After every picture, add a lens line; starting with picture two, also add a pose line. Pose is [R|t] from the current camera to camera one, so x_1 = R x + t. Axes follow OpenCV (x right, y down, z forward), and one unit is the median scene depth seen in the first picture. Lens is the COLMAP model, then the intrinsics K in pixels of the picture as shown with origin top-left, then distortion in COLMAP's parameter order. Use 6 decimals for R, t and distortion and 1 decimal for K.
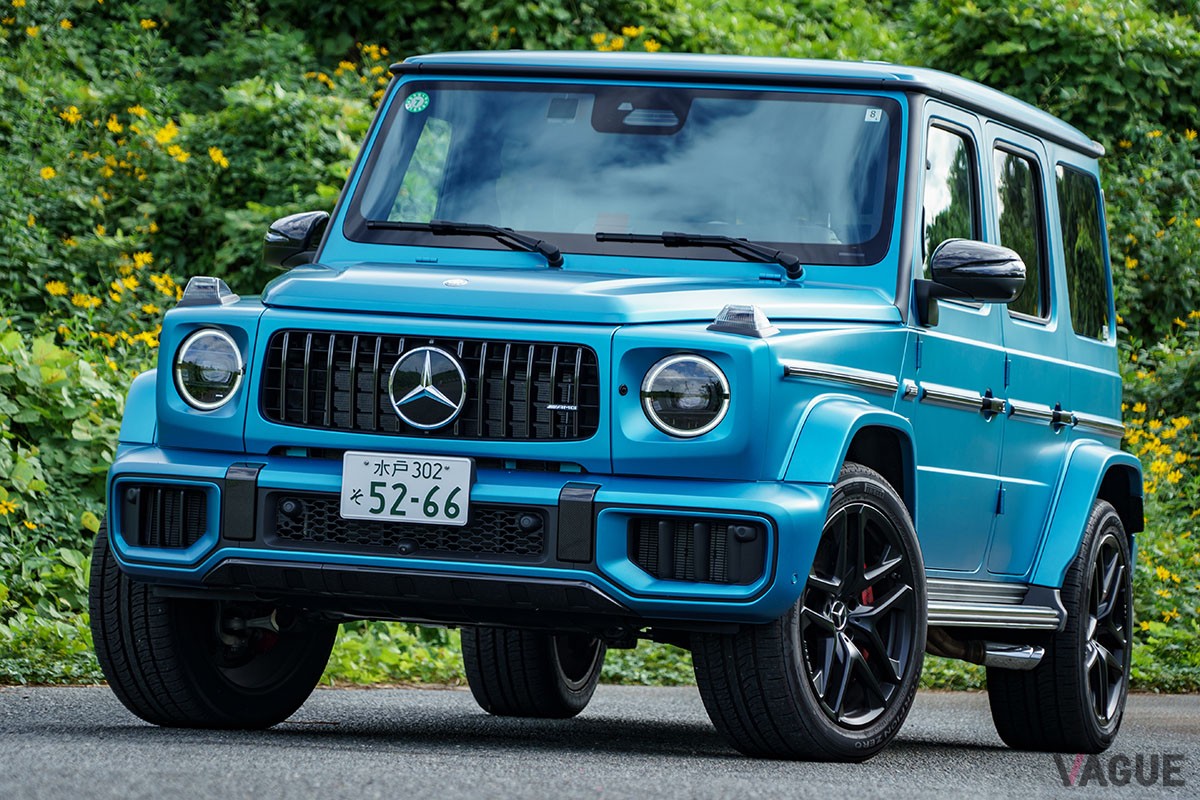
lens RADIAL K [[5423.7, 0, 601.0], [0, 5423.7, 405.5], [0, 0, 1]] dist [1.562115, 0.000000]
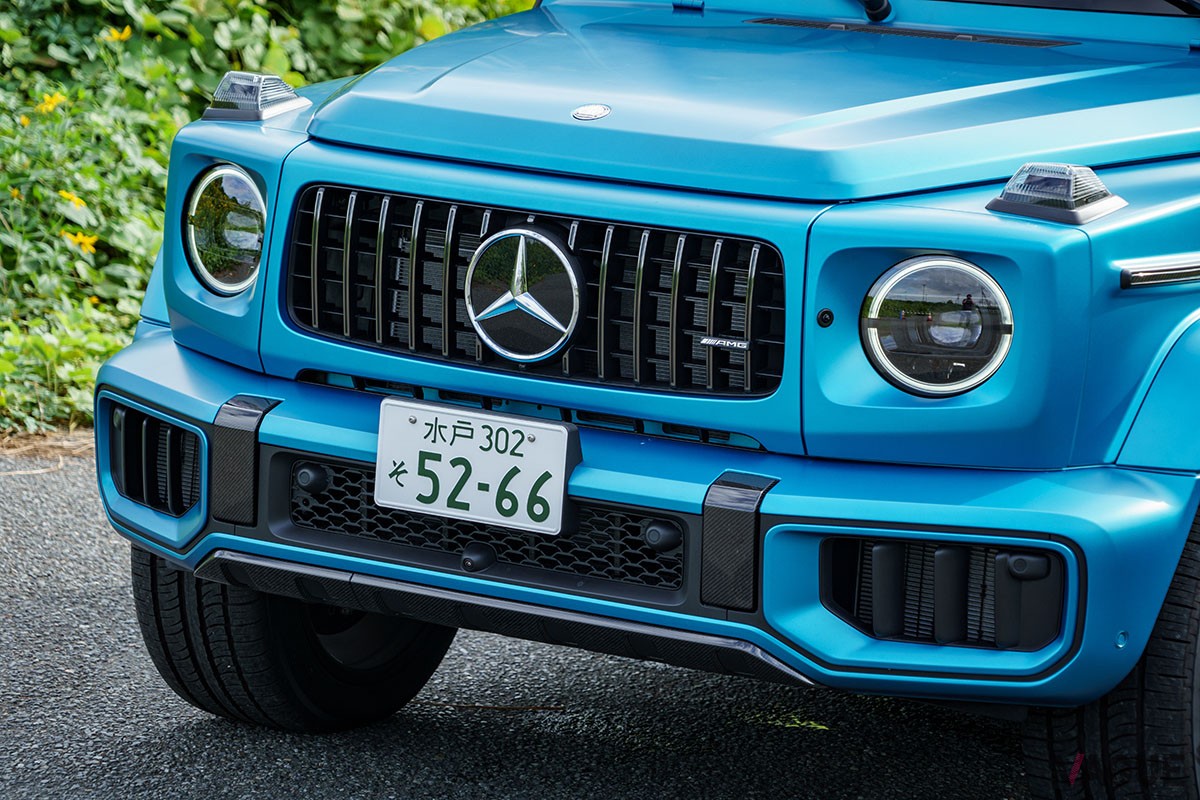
lens RADIAL K [[4685.4, 0, 558.4], [0, 4685.4, 396.4], [0, 0, 1]] dist [1.576340, 0.000000]
pose [[0.974083, 0.037927, -0.222987, 0.090770], [-0.005954, 0.989799, 0.142343, -0.067483], [0.226111, -0.137326, 0.964373, 0.489427]]
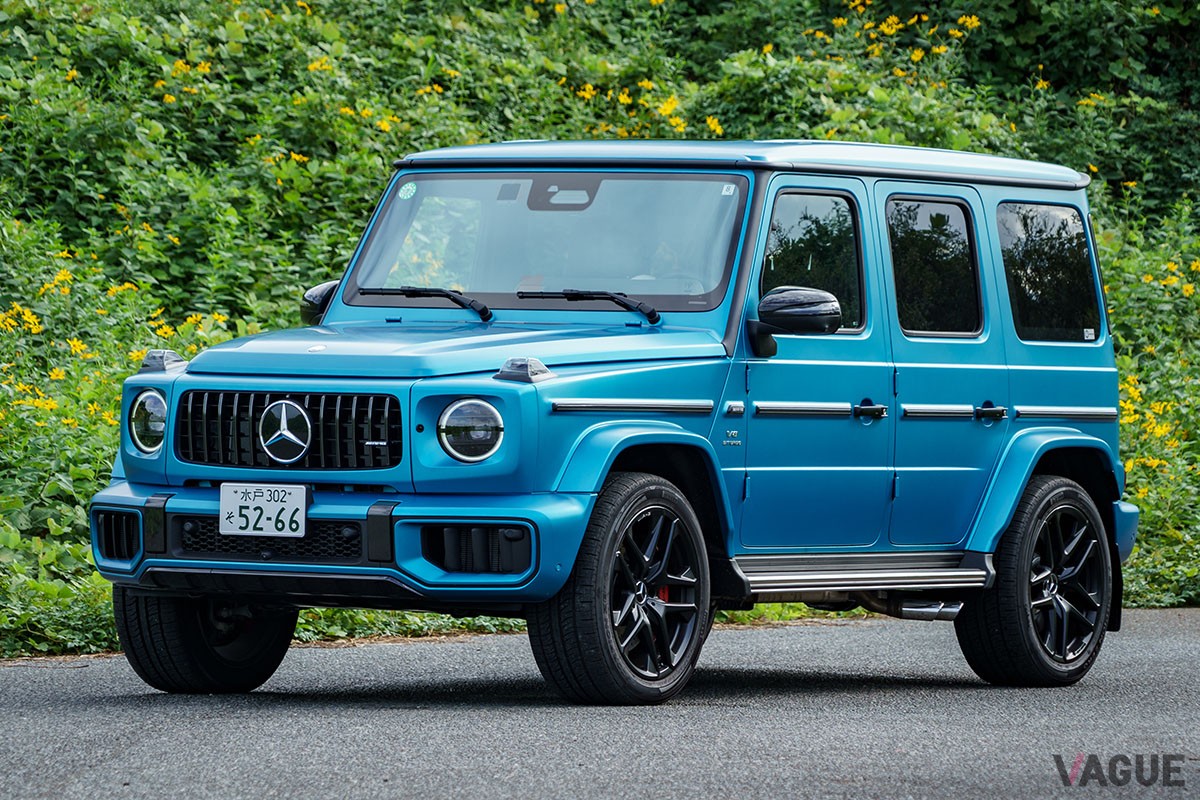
lens RADIAL K [[5842.4, 0, 597.1], [0, 5842.4, 409.2], [0, 0, 1]] dist [1.695972, 0.000000]
pose [[0.967816, -0.040662, -0.248353, 0.392843], [0.045140, 0.998904, 0.012360, -0.022812], [0.247578, -0.023173, 0.968591, -0.351548]]
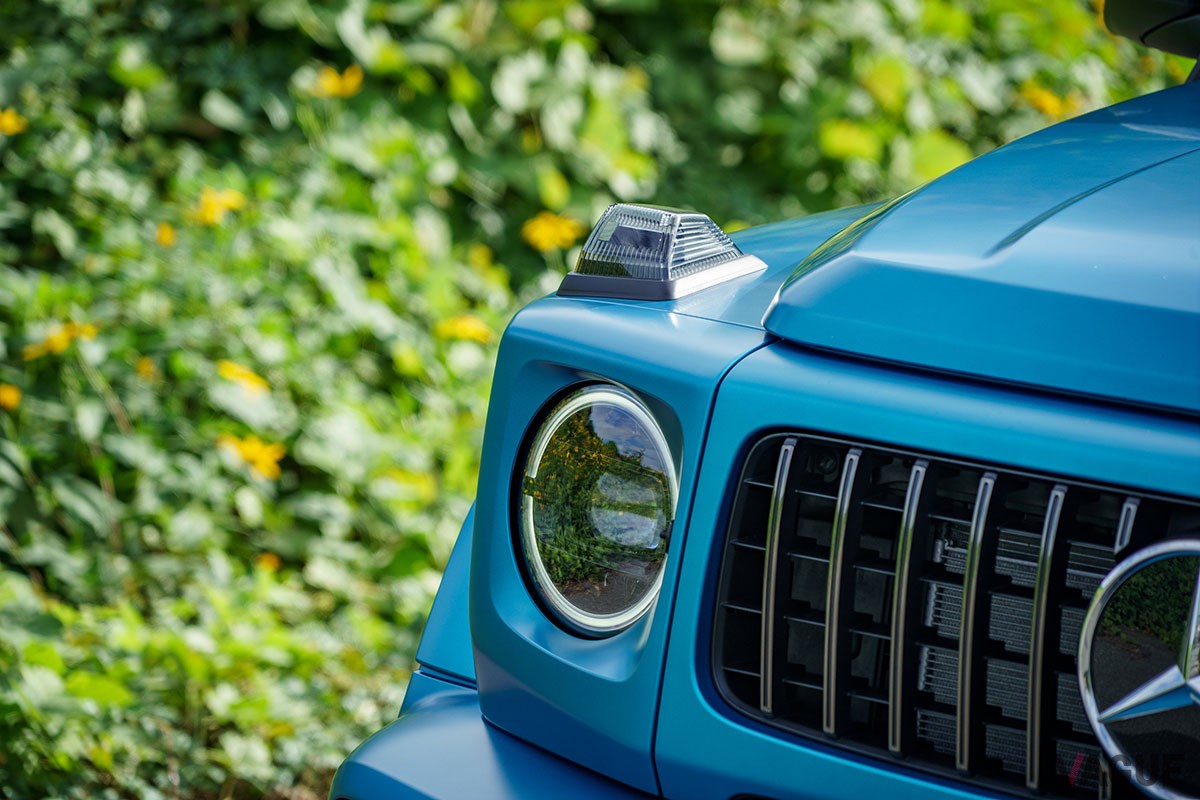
lens RADIAL K [[8119.6, 0, 550.9], [0, 8119.6, 394.7], [0, 0, 1]] dist [5.196635, 0.000000]
pose [[0.958115, 0.068211, -0.278142, 0.061867], [-0.039175, 0.993308, 0.108651, -0.067886], [0.283691, -0.093204, 0.954375, 0.548941]]
